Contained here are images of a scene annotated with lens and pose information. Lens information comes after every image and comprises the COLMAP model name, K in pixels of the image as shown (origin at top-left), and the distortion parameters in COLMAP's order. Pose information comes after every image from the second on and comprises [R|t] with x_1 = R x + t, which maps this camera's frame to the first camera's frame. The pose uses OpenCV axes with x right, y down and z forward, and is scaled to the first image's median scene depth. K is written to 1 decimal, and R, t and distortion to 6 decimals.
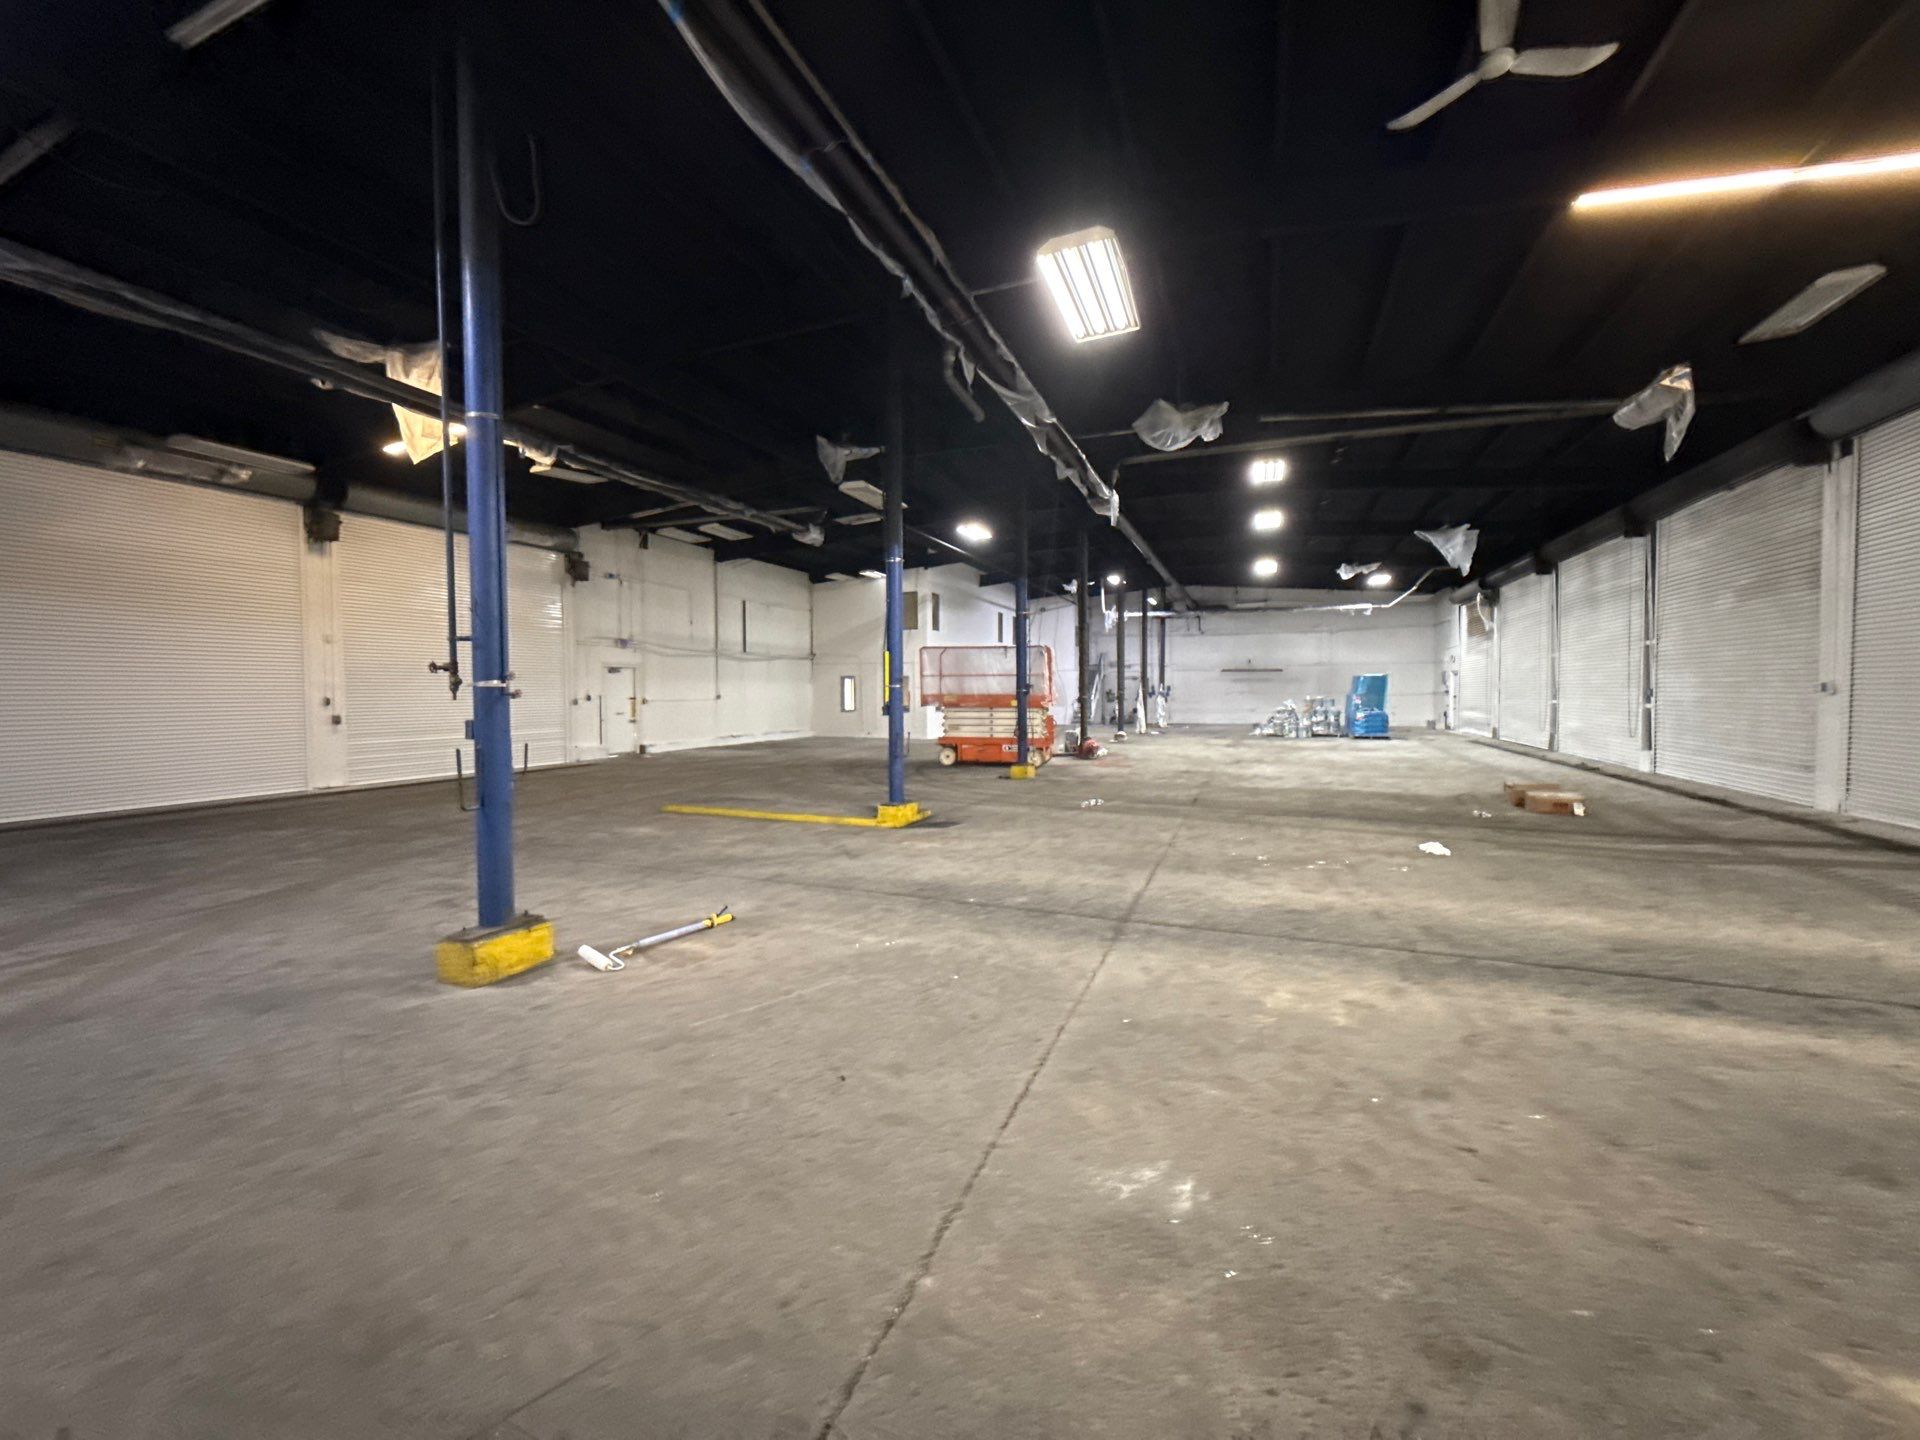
lens RADIAL K [[758.4, 0, 960.2], [0, 758.4, 716.3], [0, 0, 1]] dist [0.004021, -0.000048]
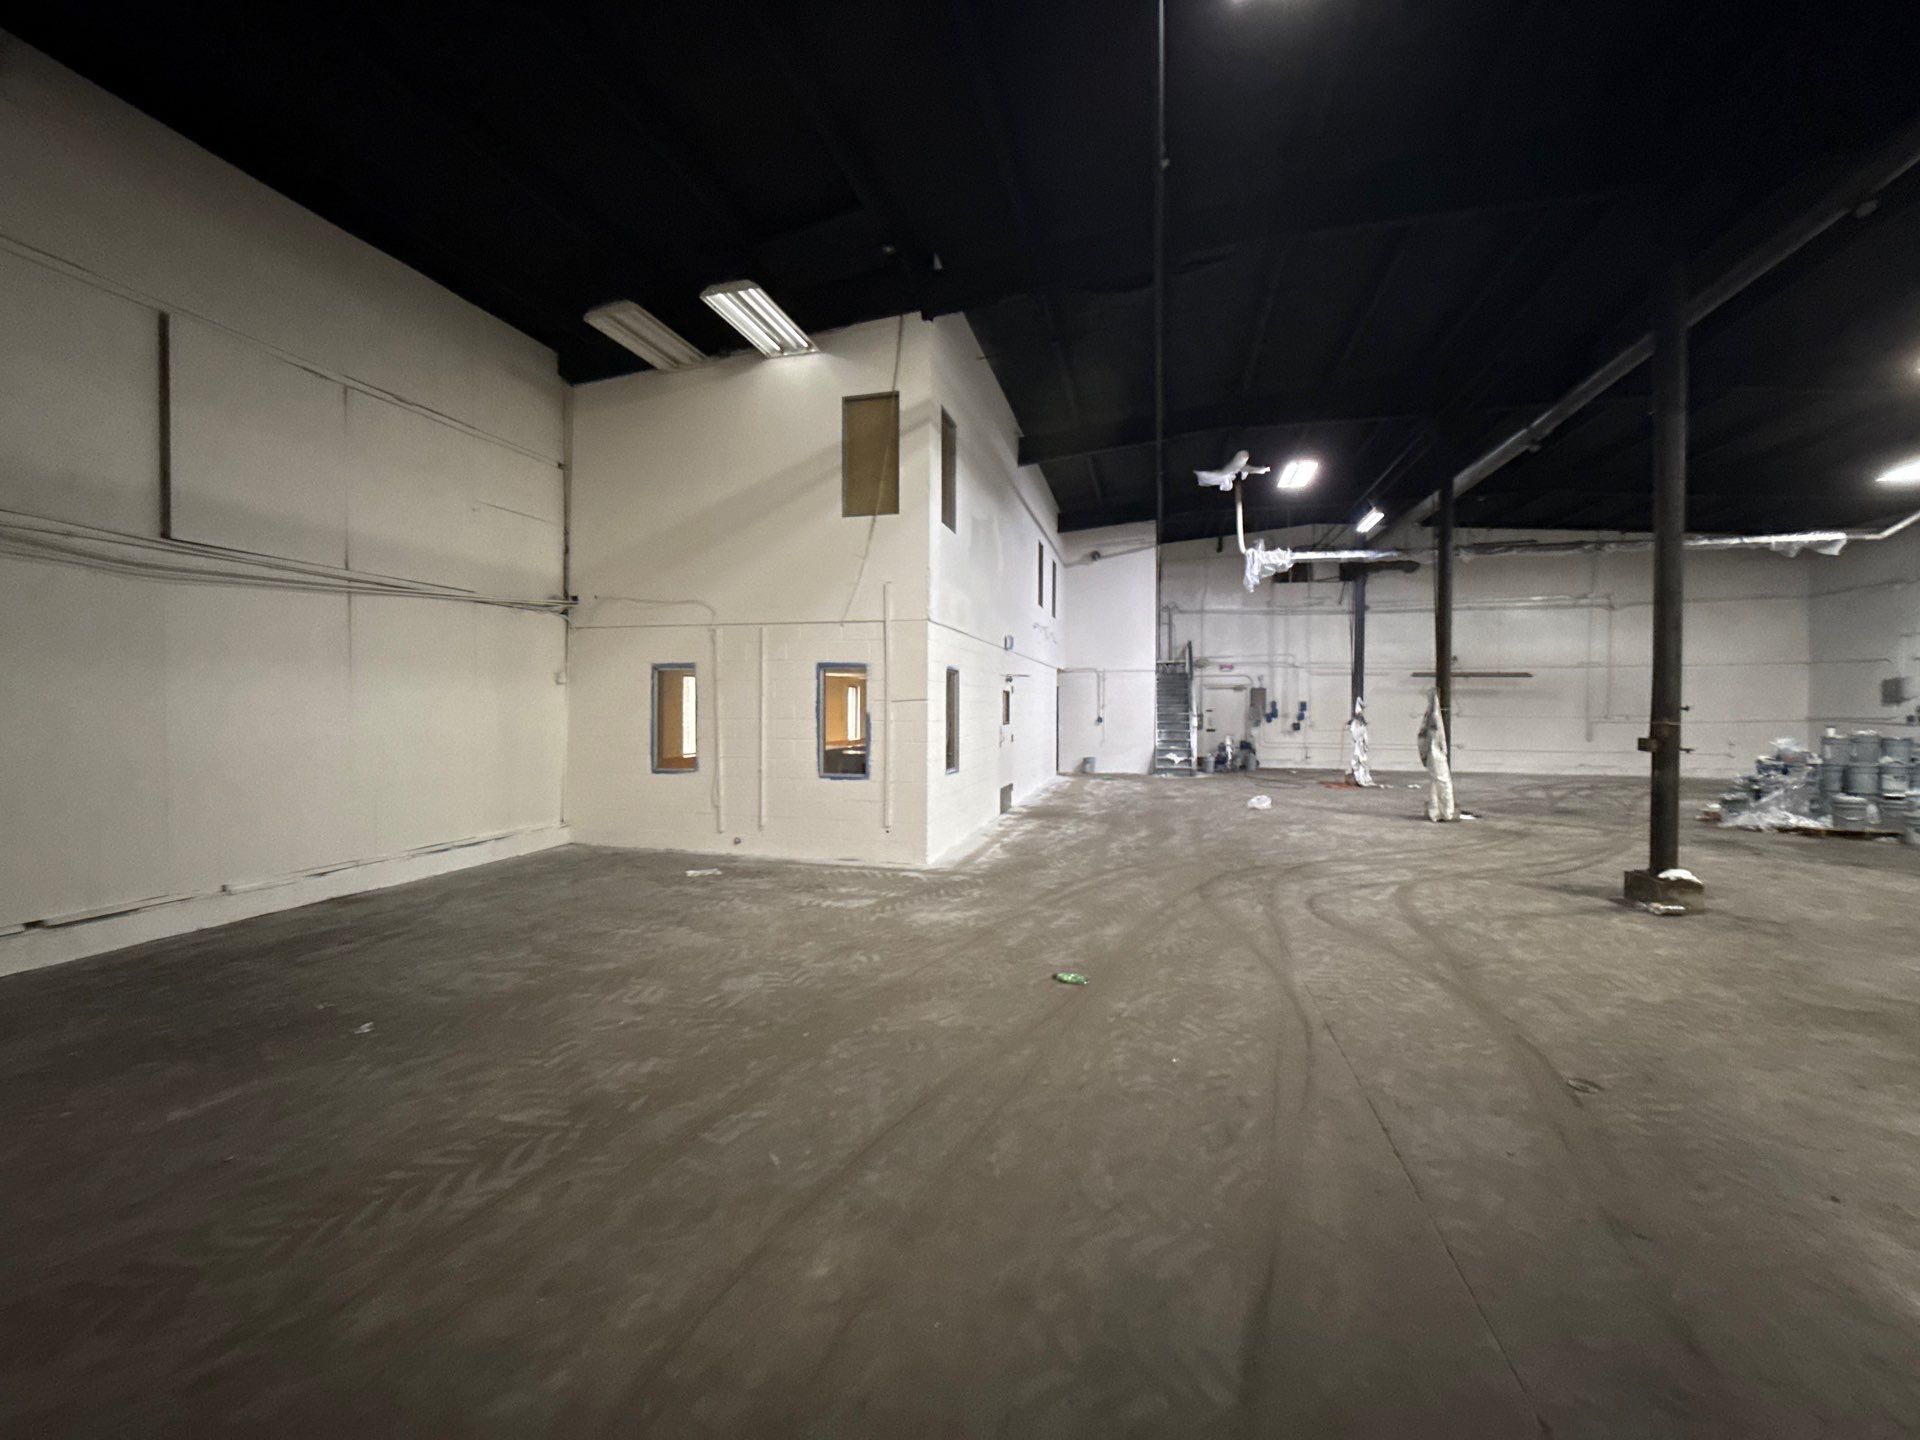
lens RADIAL K [[758.4, 0, 955.1], [0, 758.4, 714.8], [0, 0, 1]] dist [0.004021, -0.000048]
pose [[0.992847, 0.006641, 0.119213, -0.065998], [-0.004109, 0.999761, -0.021472, -0.024011], [-0.119327, 0.020829, 0.992637, 0.650507]]
